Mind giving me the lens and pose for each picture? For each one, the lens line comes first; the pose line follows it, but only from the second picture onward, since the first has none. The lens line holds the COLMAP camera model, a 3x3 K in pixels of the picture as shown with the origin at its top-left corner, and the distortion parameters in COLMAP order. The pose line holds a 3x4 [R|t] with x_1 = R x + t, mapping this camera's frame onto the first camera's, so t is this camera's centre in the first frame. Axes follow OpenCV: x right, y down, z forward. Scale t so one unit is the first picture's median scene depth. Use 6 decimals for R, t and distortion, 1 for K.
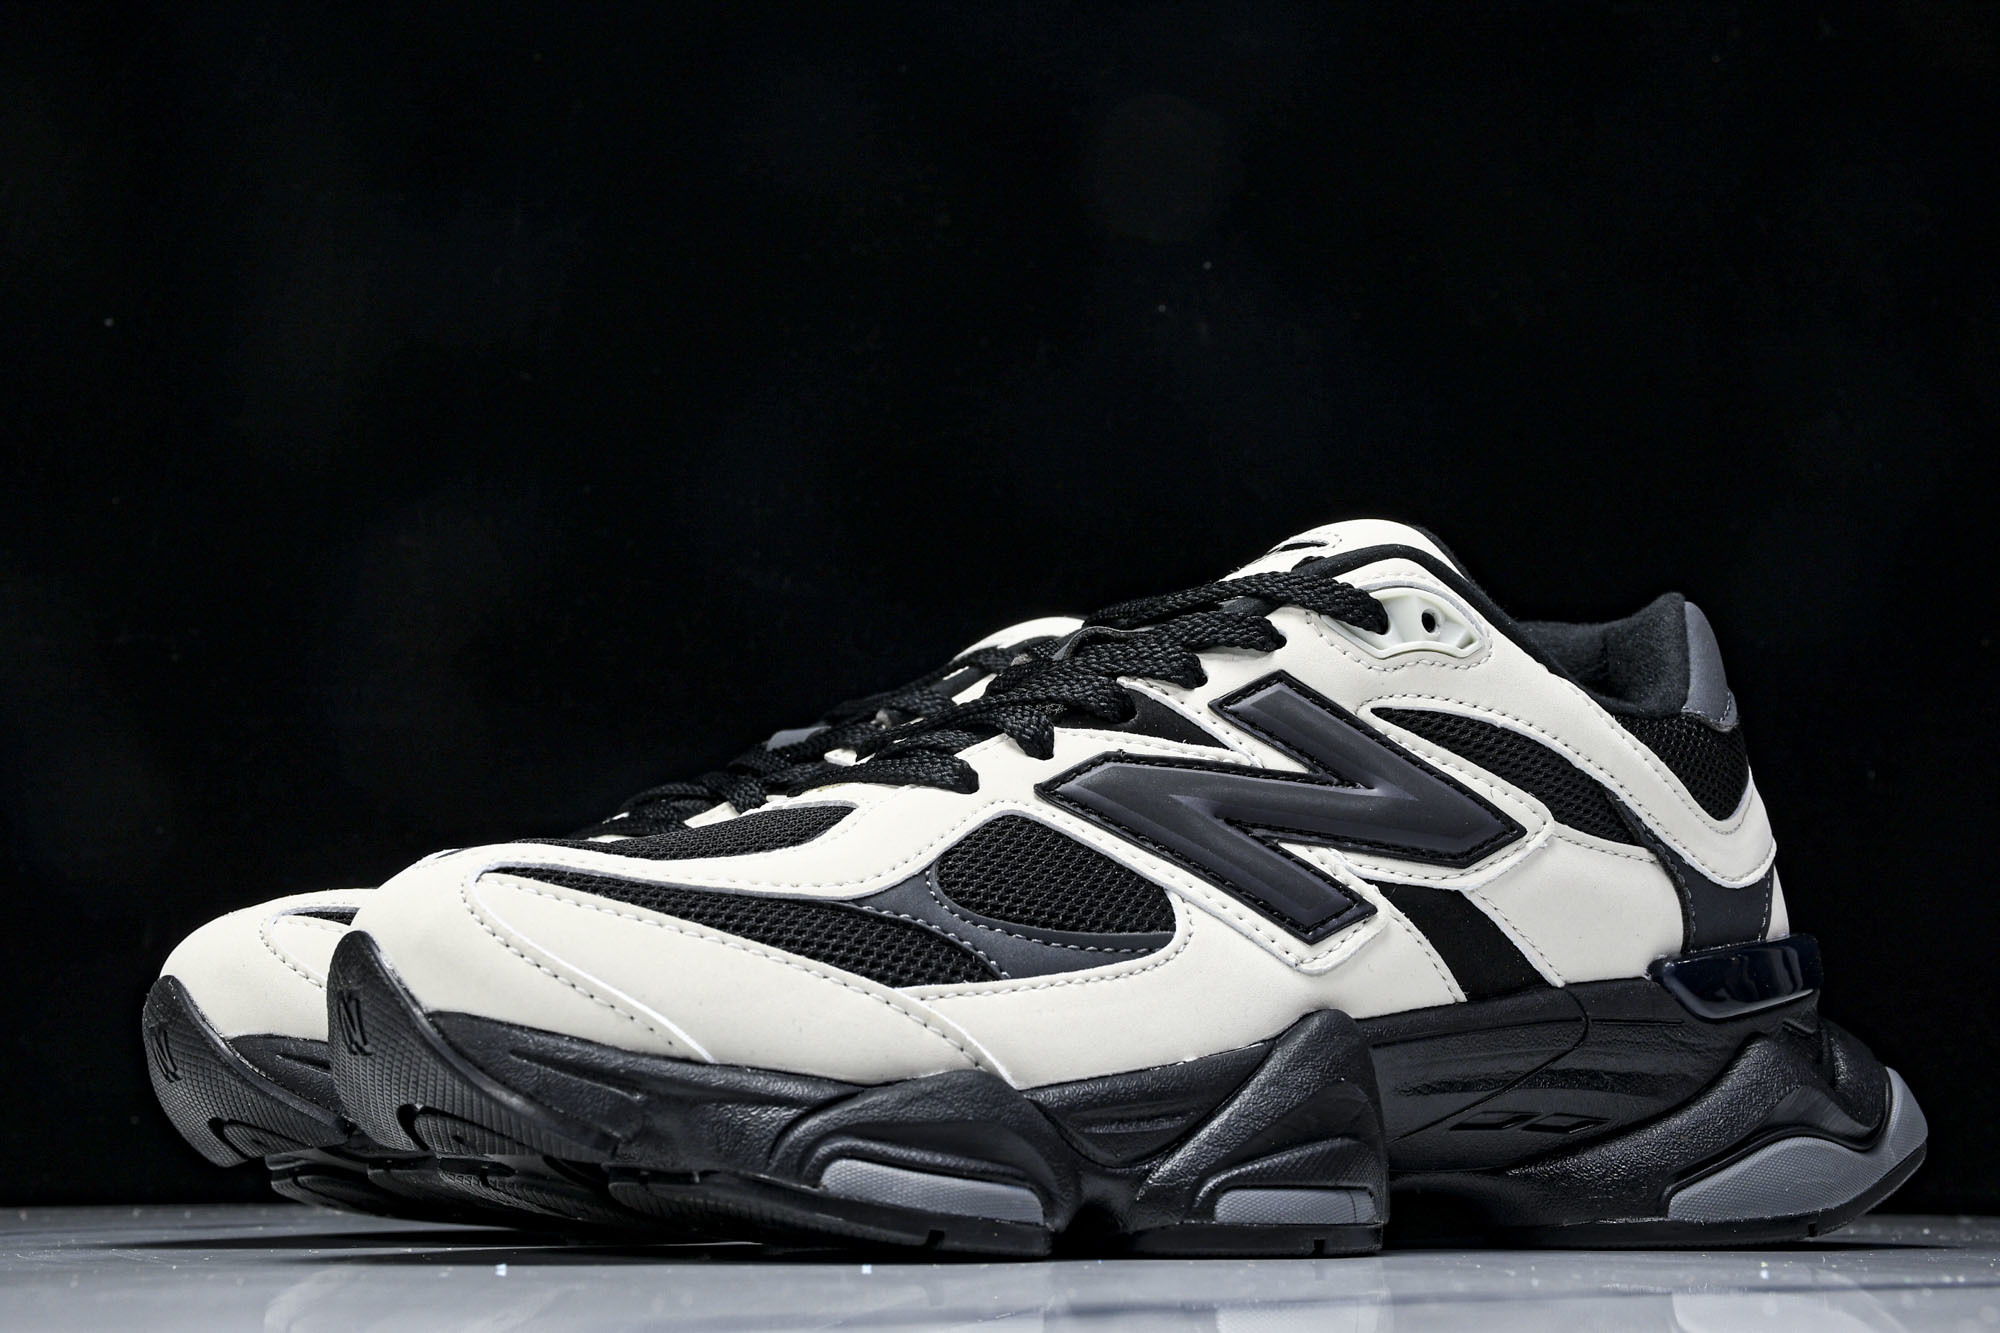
lens RADIAL K [[3197.1, 0, 994.3], [0, 3197.1, 667.0], [0, 0, 1]] dist [0.141097, 0.000000]
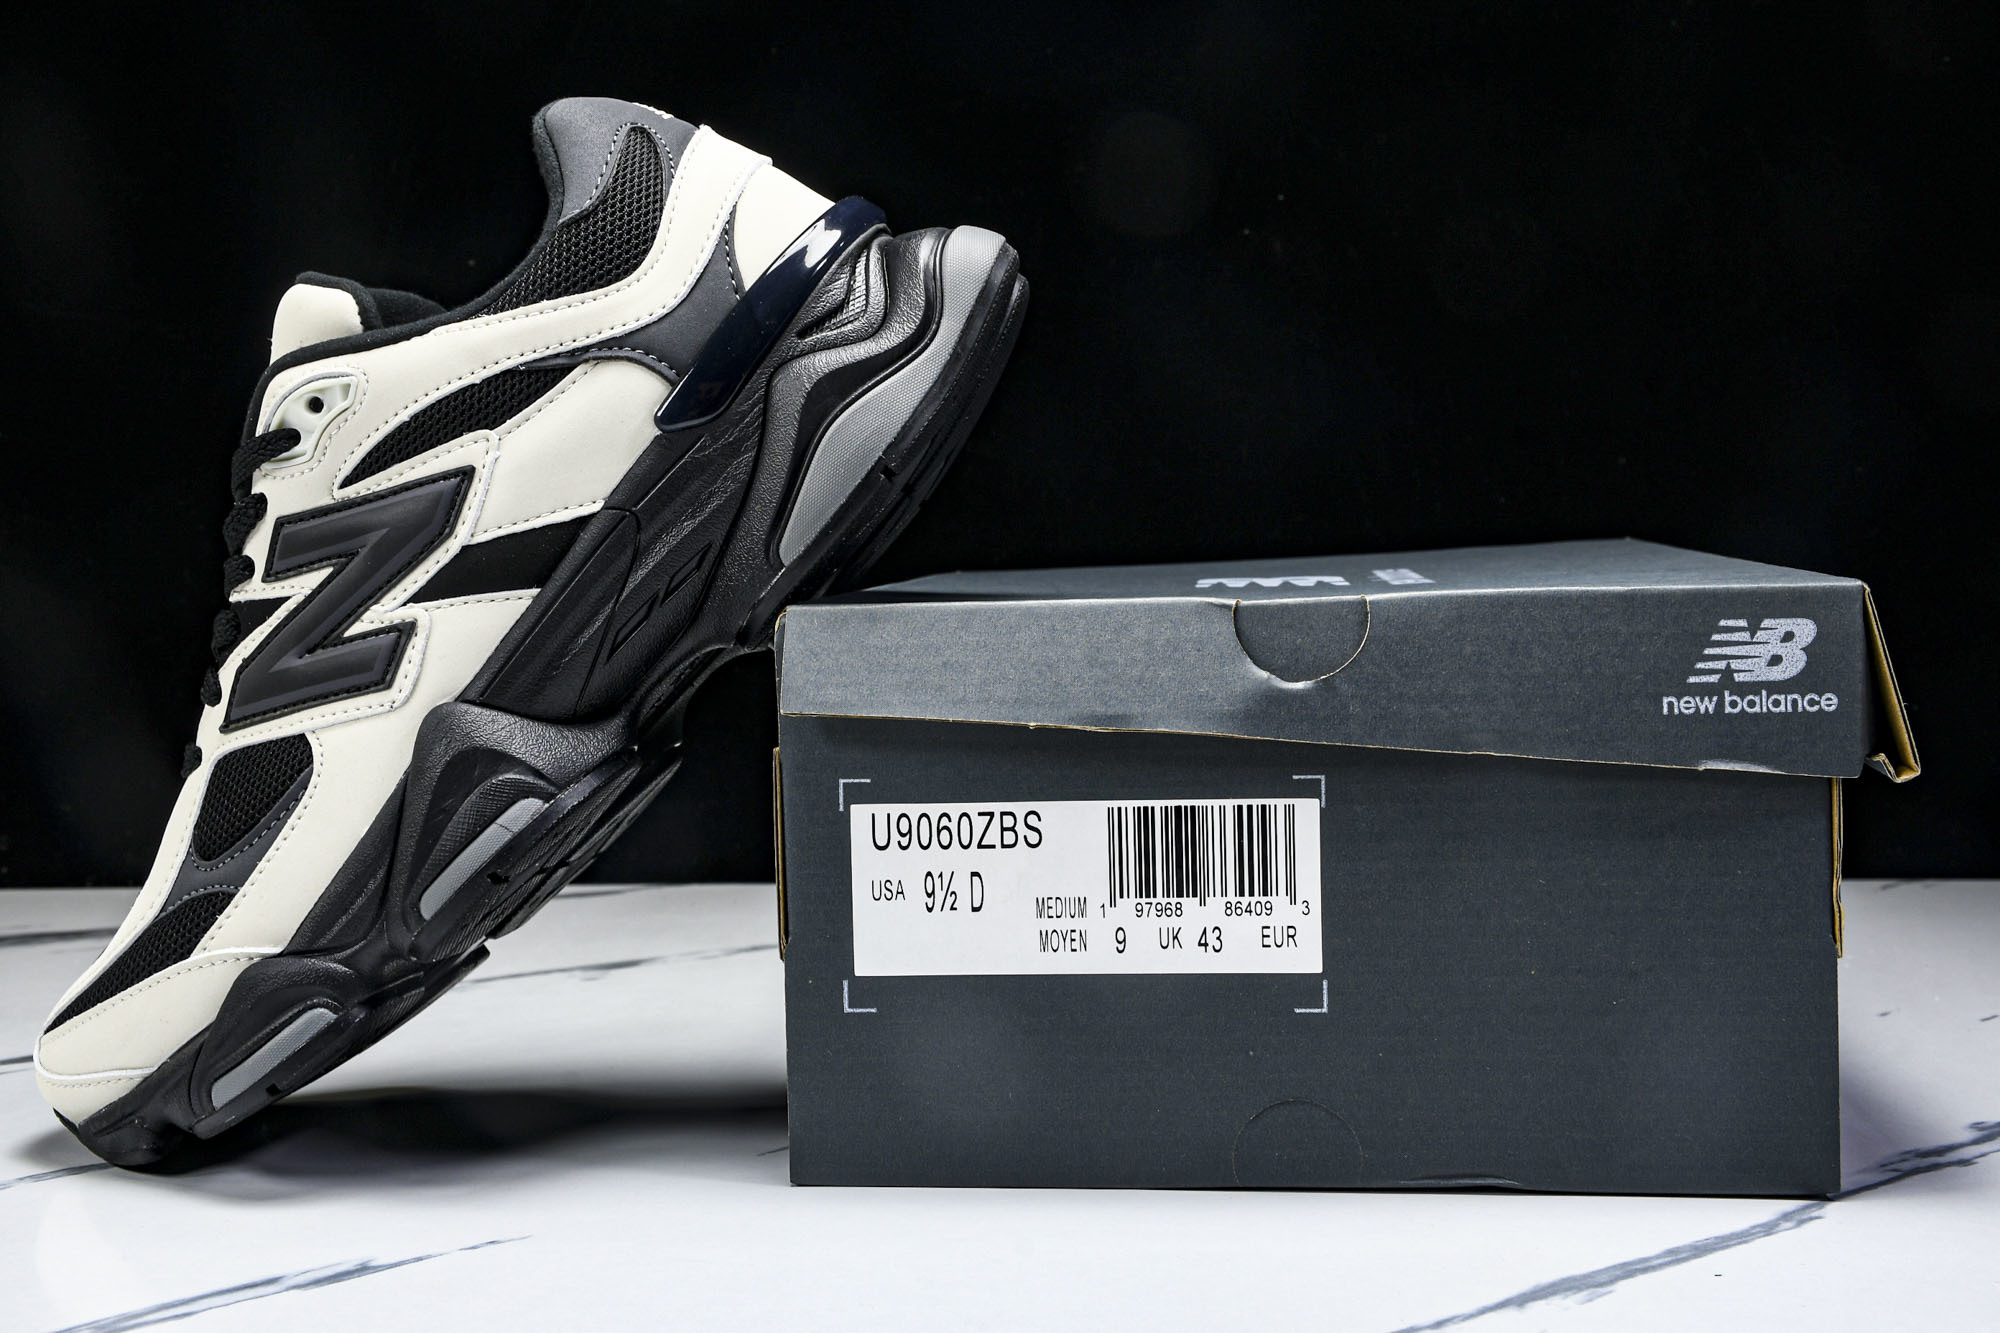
lens RADIAL K [[2690.5, 0, 1010.4], [0, 2690.5, 646.8], [0, 0, 1]] dist [0.041570, 0.000000]
pose [[0.558936, -0.577391, -0.595156, 0.915102], [0.769135, 0.629216, 0.111893, 0.146047], [0.309876, -0.520296, 0.795782, 0.170660]]
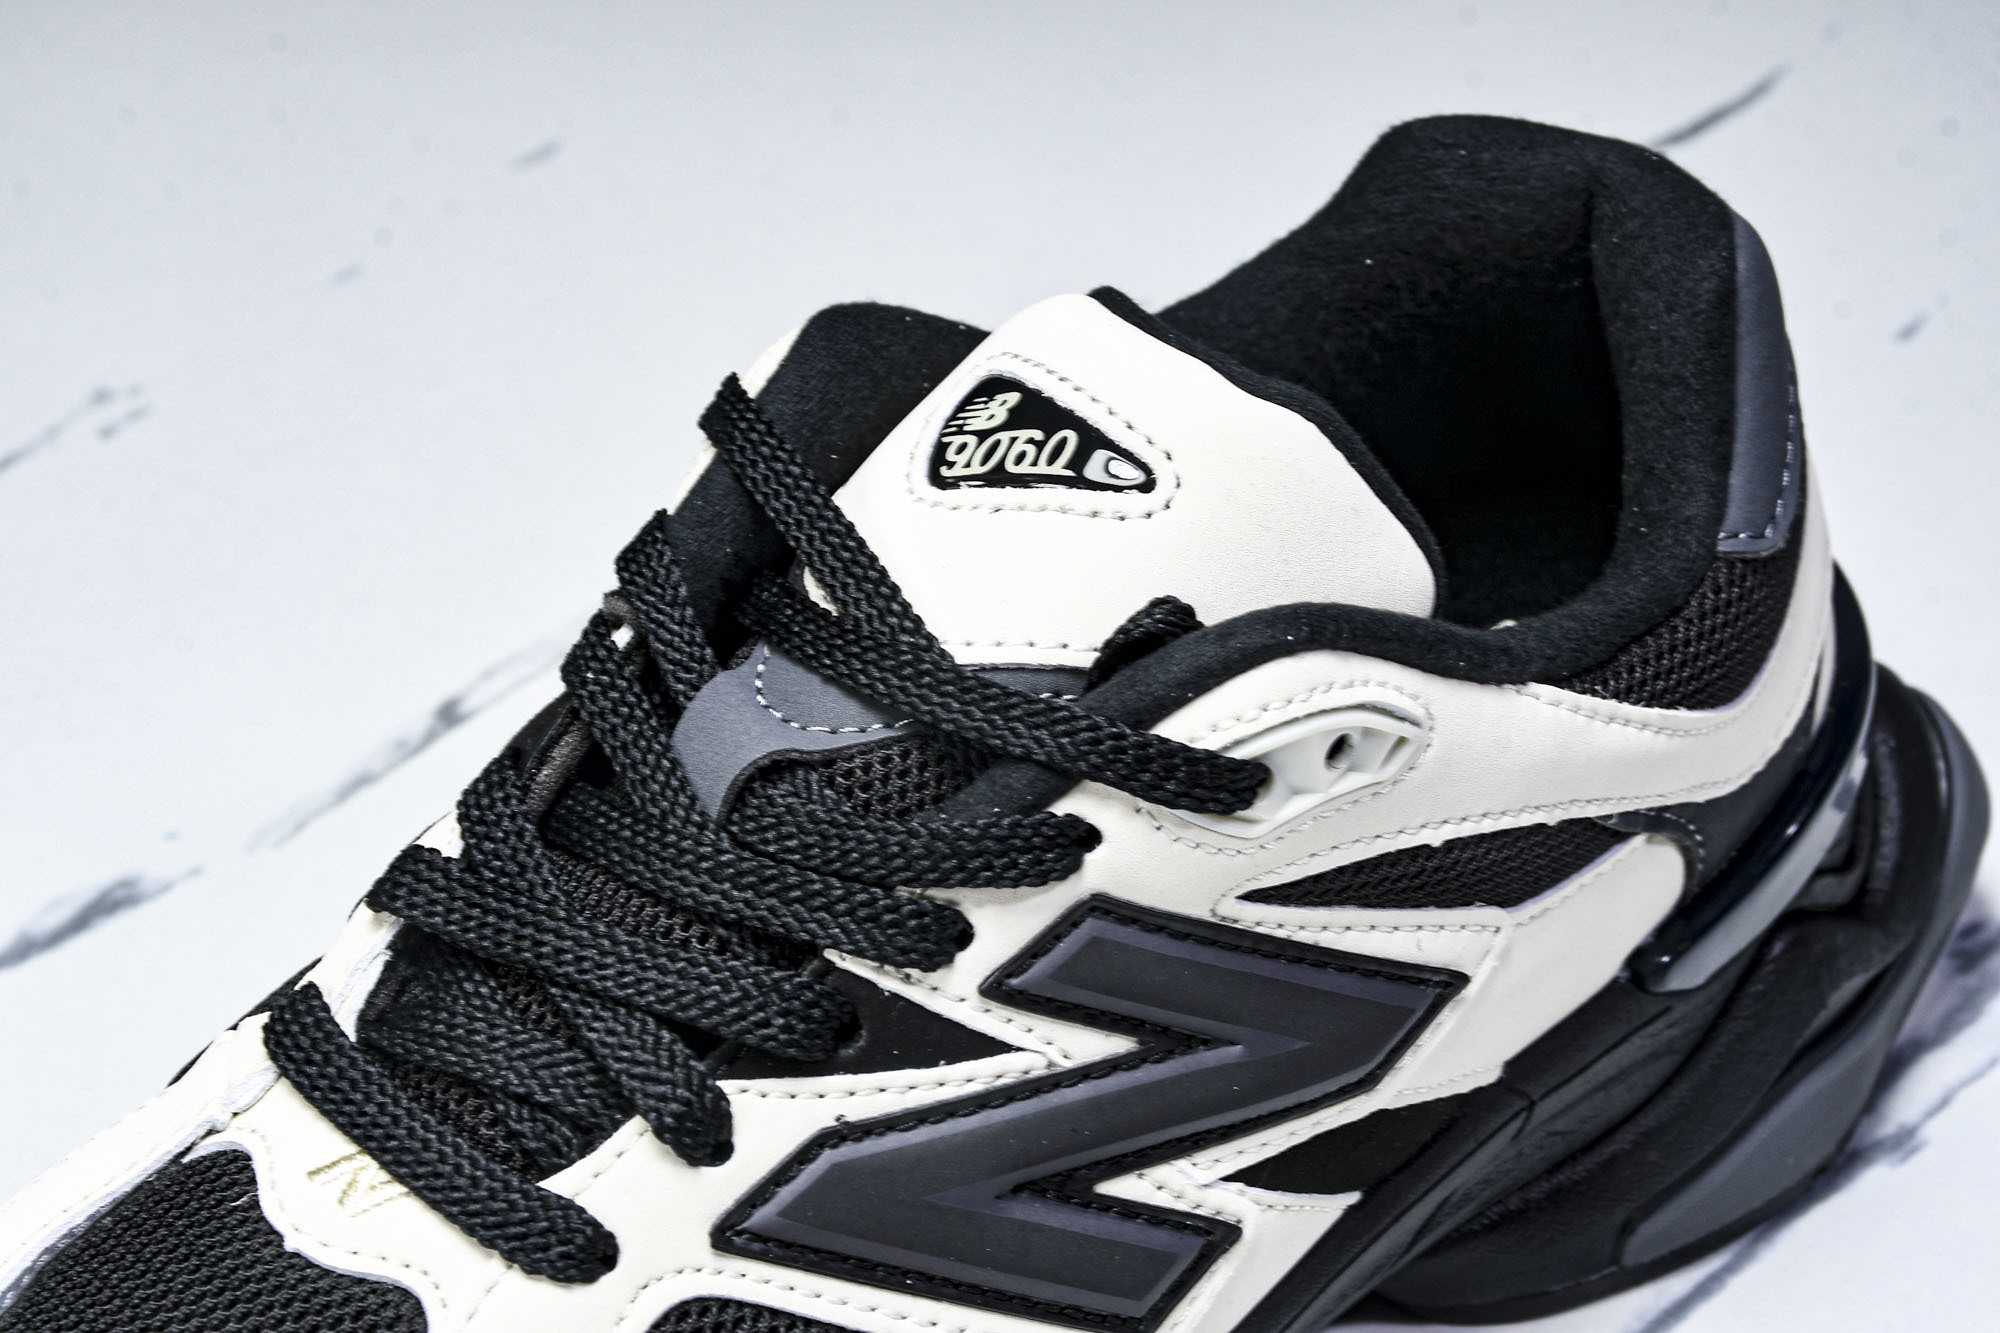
lens RADIAL K [[5197.6, 0, 998.0], [0, 5197.6, 707.0], [0, 0, 1]] dist [0.489600, 0.000000]
pose [[0.988074, -0.097876, 0.118873, -0.041043], [-0.018826, 0.689411, 0.724125, -0.737139], [-0.152827, -0.717727, 0.679347, 0.373647]]
